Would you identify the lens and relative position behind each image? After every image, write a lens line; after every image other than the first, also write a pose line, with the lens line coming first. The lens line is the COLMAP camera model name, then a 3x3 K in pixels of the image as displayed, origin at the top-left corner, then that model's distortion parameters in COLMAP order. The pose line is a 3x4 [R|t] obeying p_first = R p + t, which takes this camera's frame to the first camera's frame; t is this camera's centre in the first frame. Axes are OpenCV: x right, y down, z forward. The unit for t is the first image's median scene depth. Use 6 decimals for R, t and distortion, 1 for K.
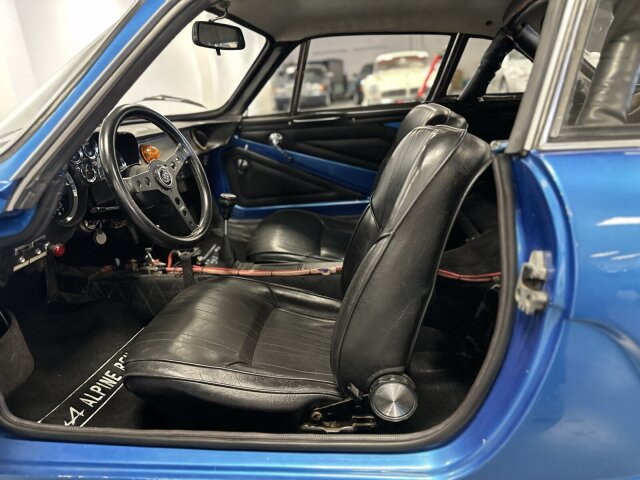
lens RADIAL K [[448.5, 0, 321.5], [0, 448.5, 242.5], [0, 0, 1]] dist [0.114231, -0.206142]
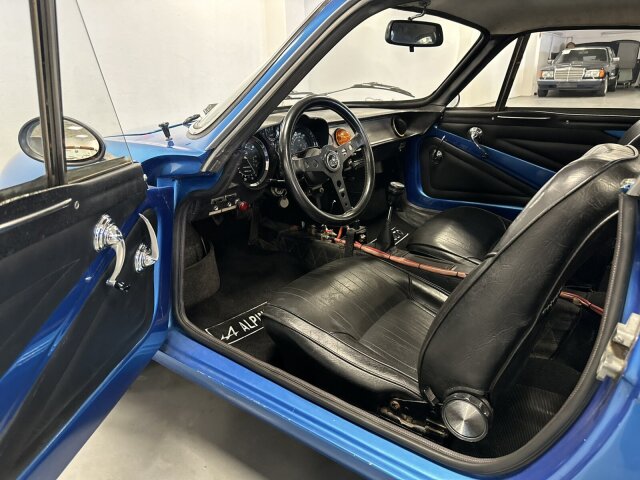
lens RADIAL K [[448.5, 0, 321.5], [0, 448.5, 242.5], [0, 0, 1]] dist [0.114231, -0.206142]
pose [[0.856881, 0.225034, -0.463805, 0.191970], [-0.204281, 0.974263, 0.095294, -0.042141], [0.473312, 0.013091, 0.880798, -0.018081]]
